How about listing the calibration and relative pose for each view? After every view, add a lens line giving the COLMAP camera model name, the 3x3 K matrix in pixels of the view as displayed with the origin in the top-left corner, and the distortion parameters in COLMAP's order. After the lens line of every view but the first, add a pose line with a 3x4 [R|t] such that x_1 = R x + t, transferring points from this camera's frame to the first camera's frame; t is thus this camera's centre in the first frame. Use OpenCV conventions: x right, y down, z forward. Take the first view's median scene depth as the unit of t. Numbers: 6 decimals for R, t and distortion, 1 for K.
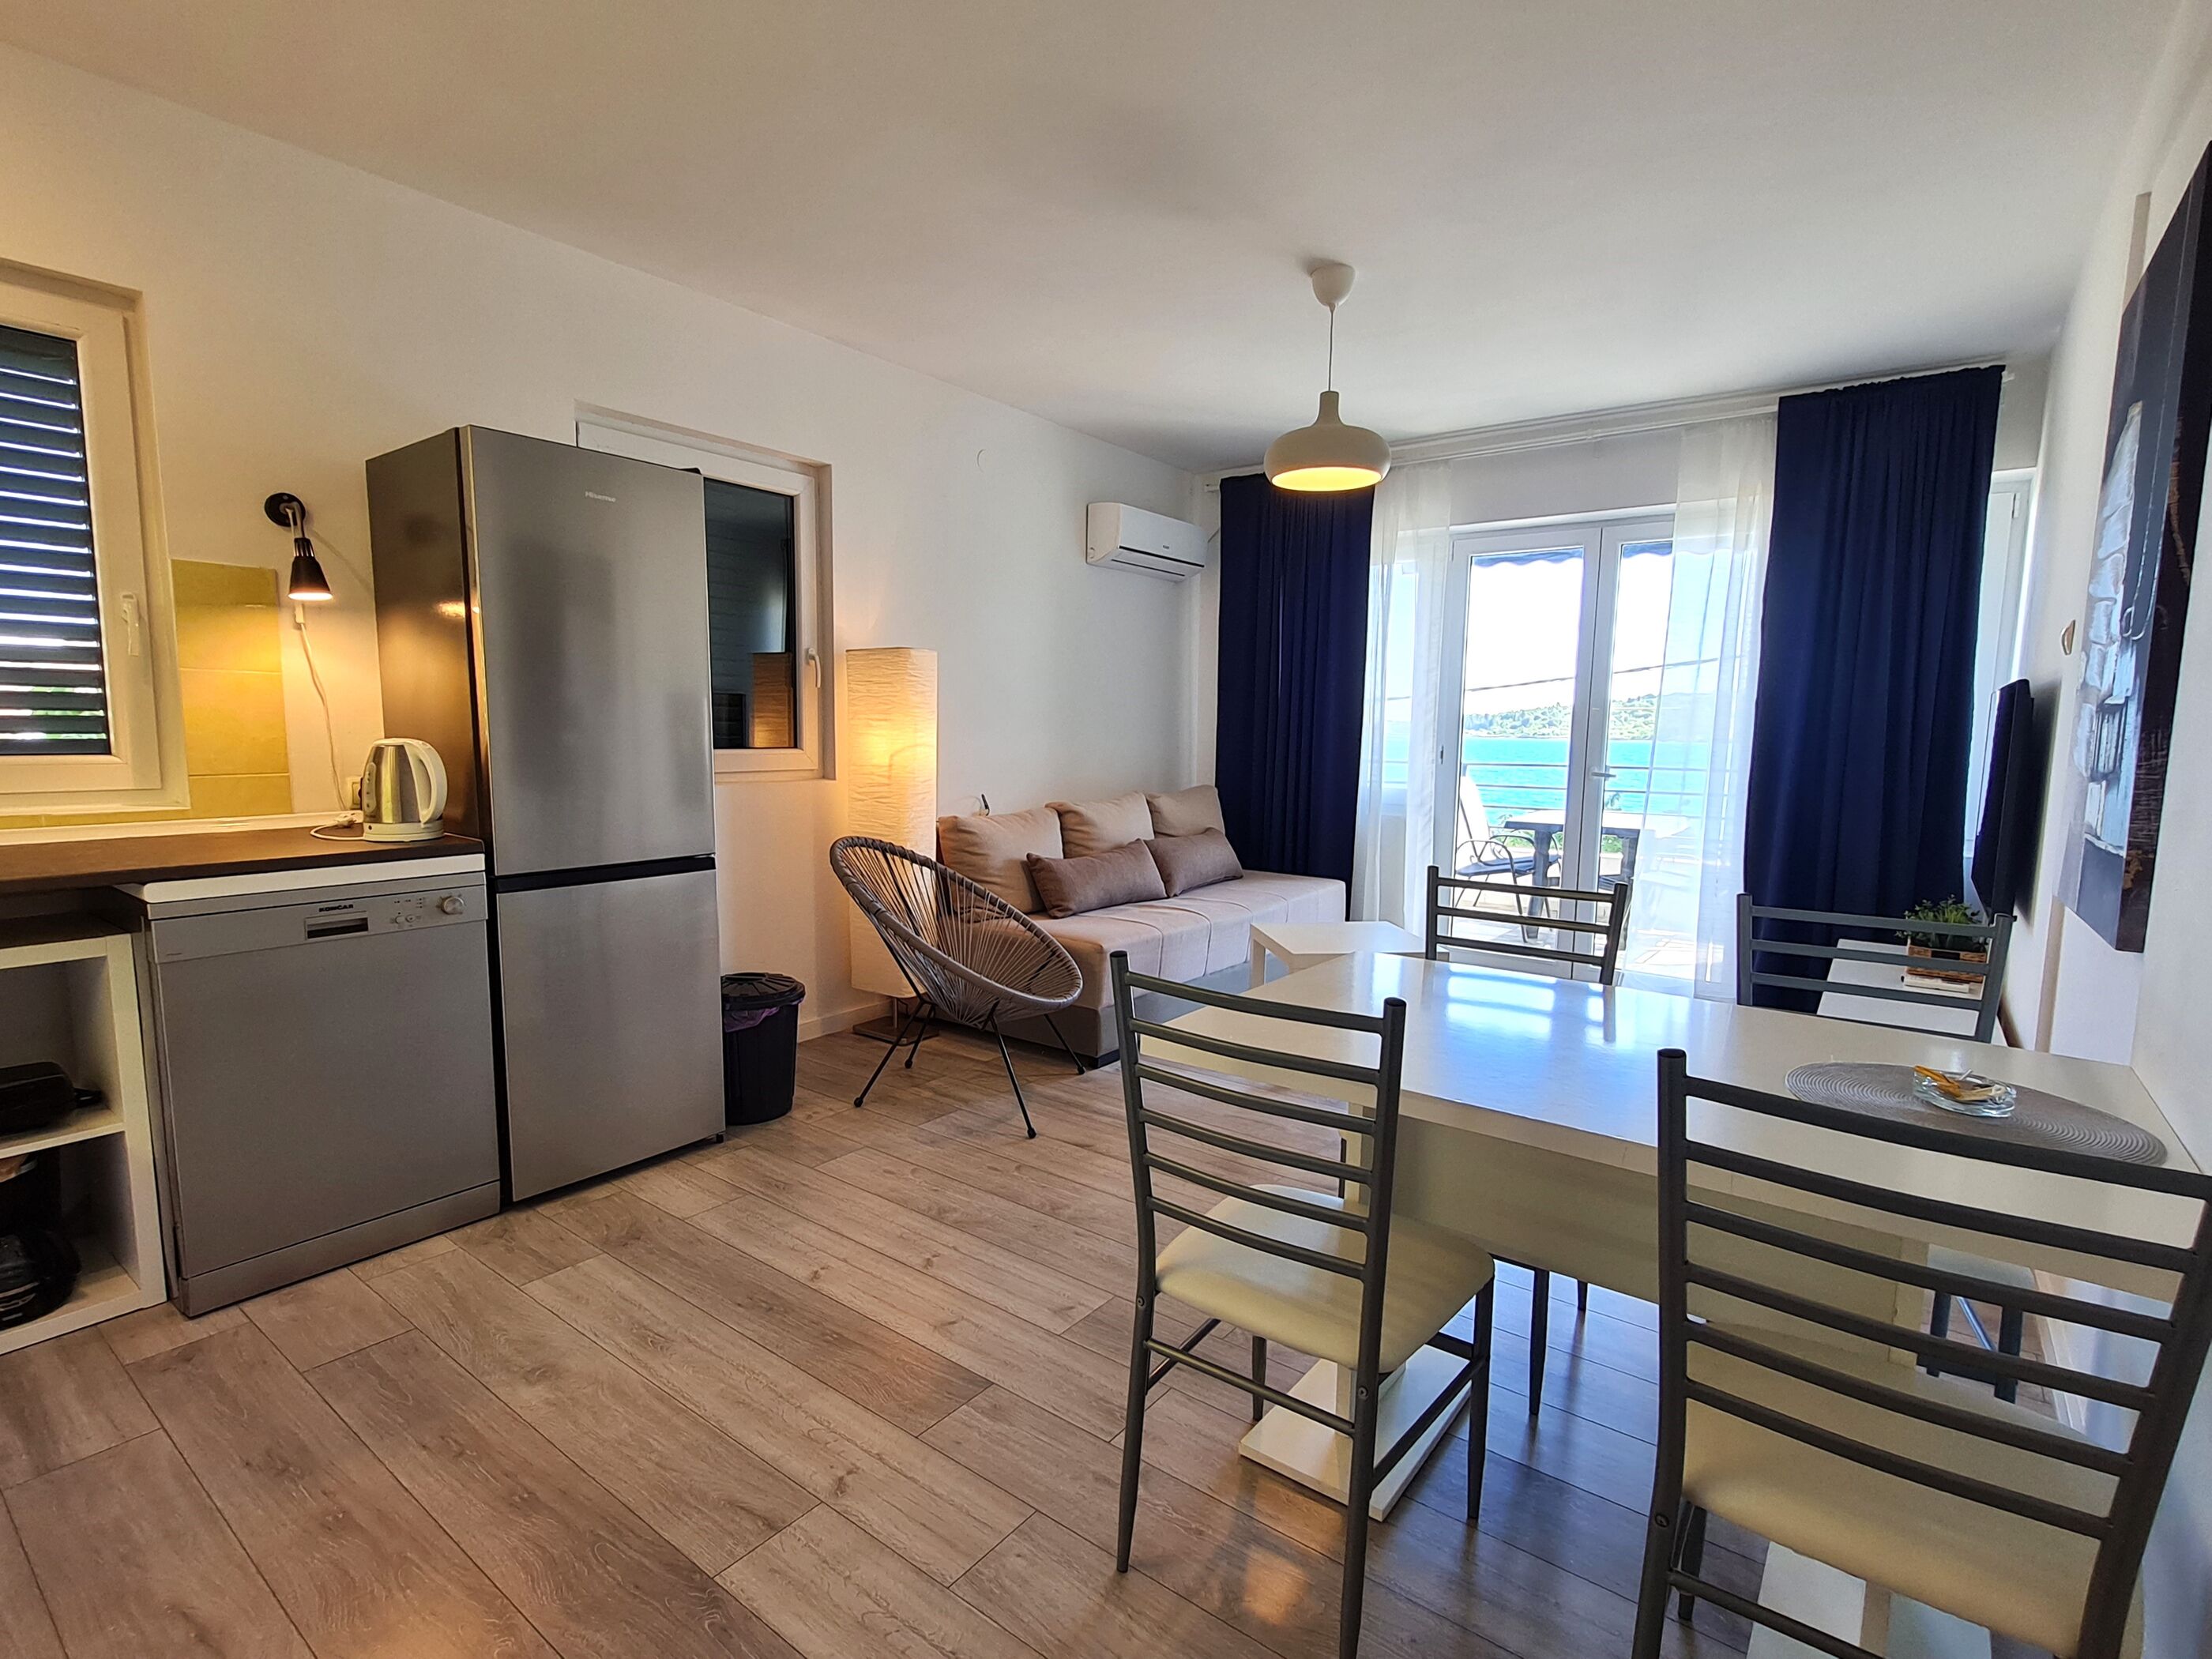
lens RADIAL K [[1073.1, 0, 1107.1], [0, 1073.1, 848.7], [0, 0, 1]] dist [0.001348, 0.000285]
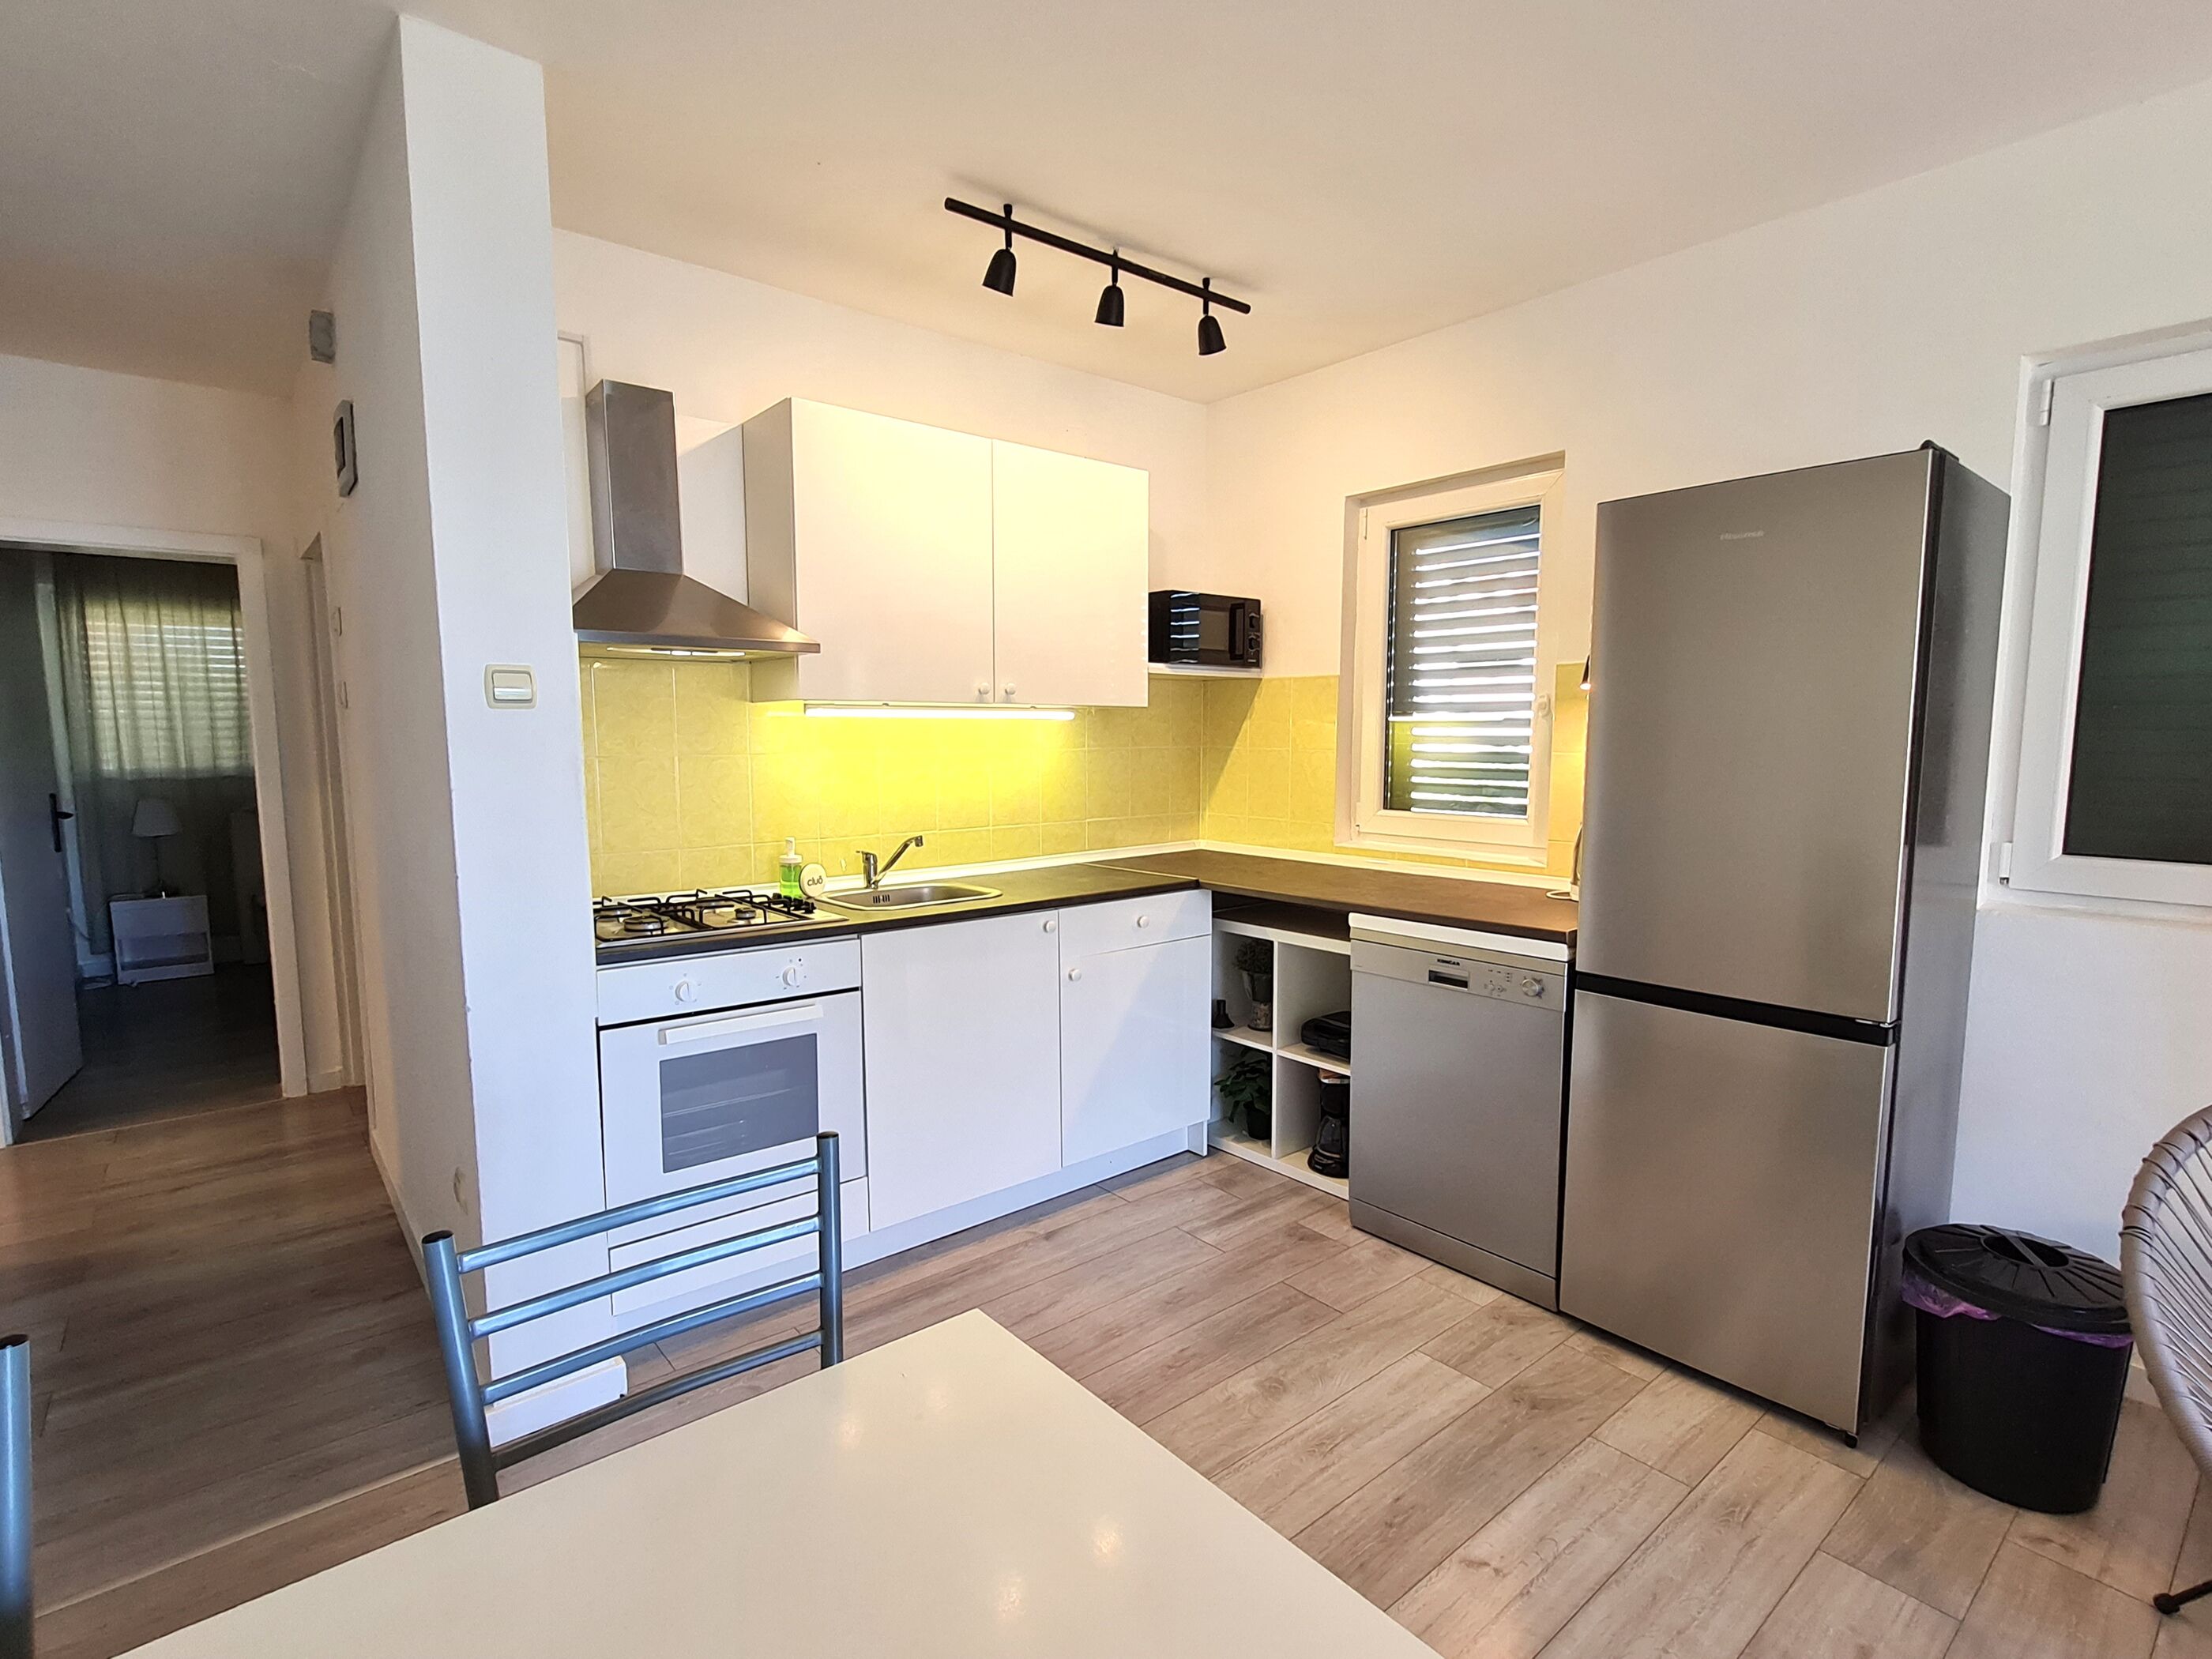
lens RADIAL K [[1072.3, 0, 1101.0], [0, 1072.3, 847.6], [0, 0, 1]] dist [-0.000590, -0.000540]
pose [[-0.233619, 0.091379, -0.968025, 0.278166], [-0.114472, 0.986066, 0.120709, -0.093596], [0.965566, 0.139012, -0.219903, 0.493829]]
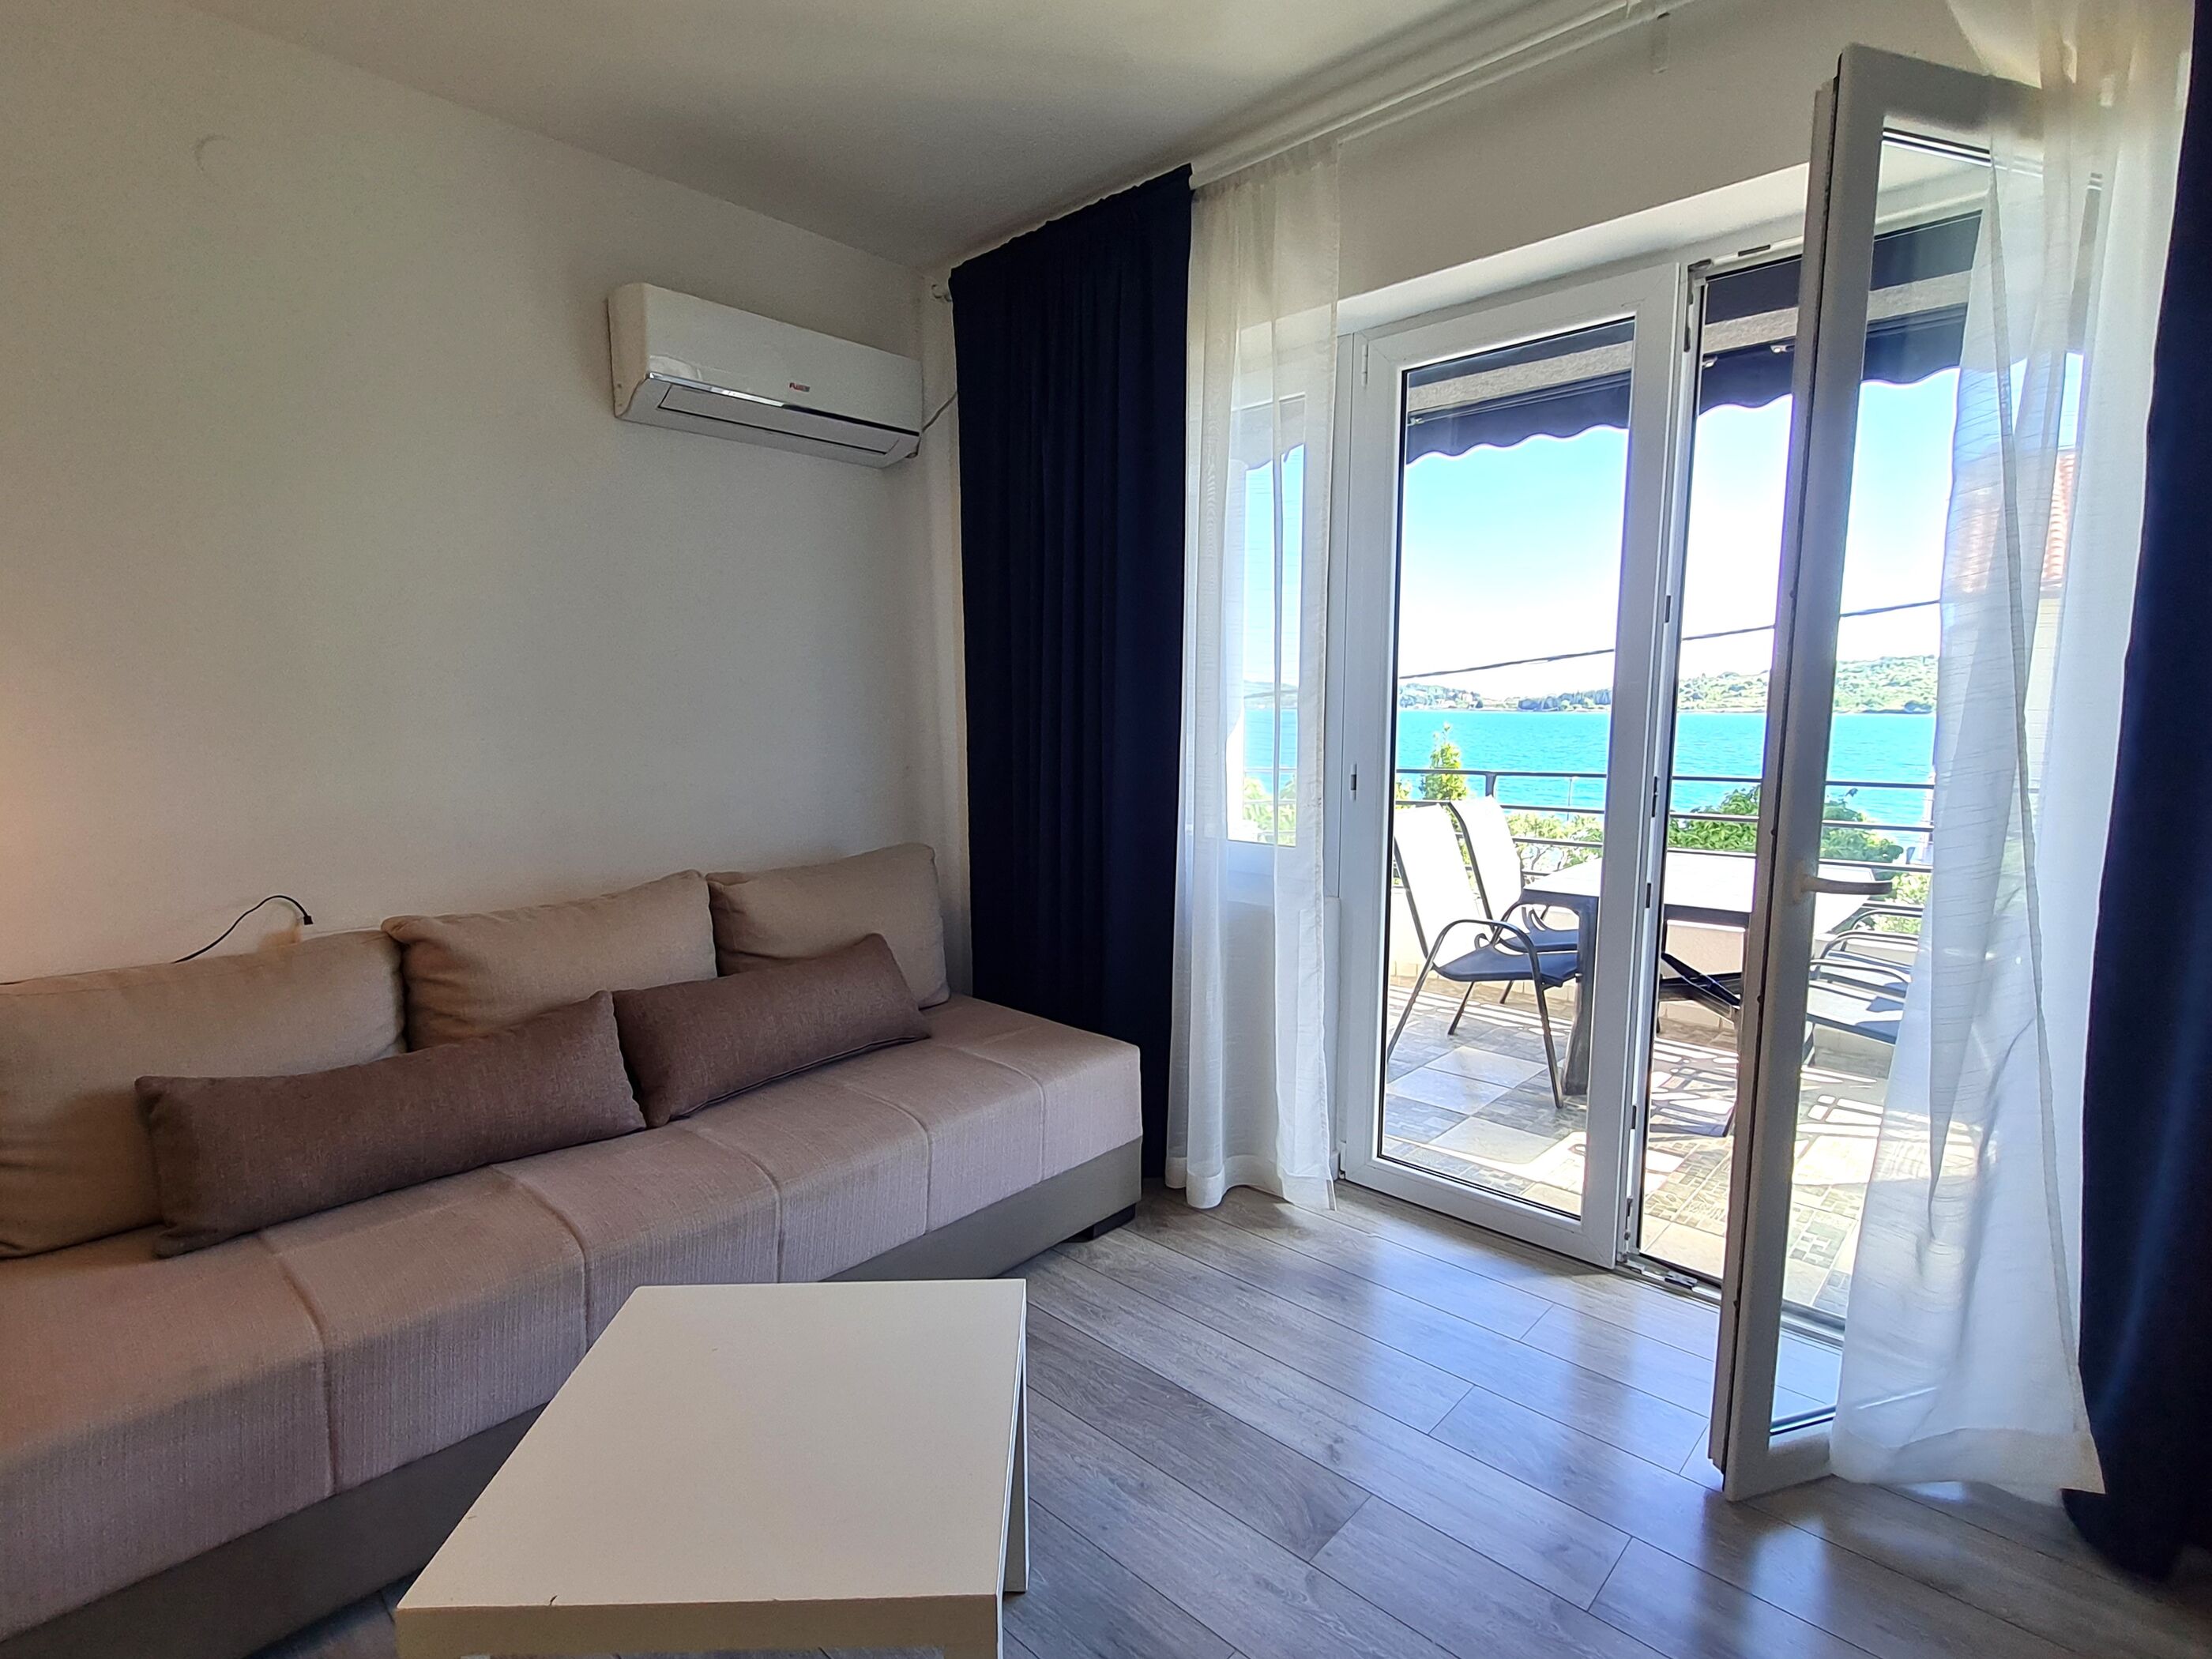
lens RADIAL K [[1059.2, 0, 1107.3], [0, 1059.2, 856.8], [0, 0, 1]] dist [-0.000677, 0.000000]
pose [[0.993551, -0.004806, -0.113282, 0.349065], [0.007486, 0.999702, 0.023246, -0.089603], [0.113137, -0.023944, 0.993291, 0.682140]]
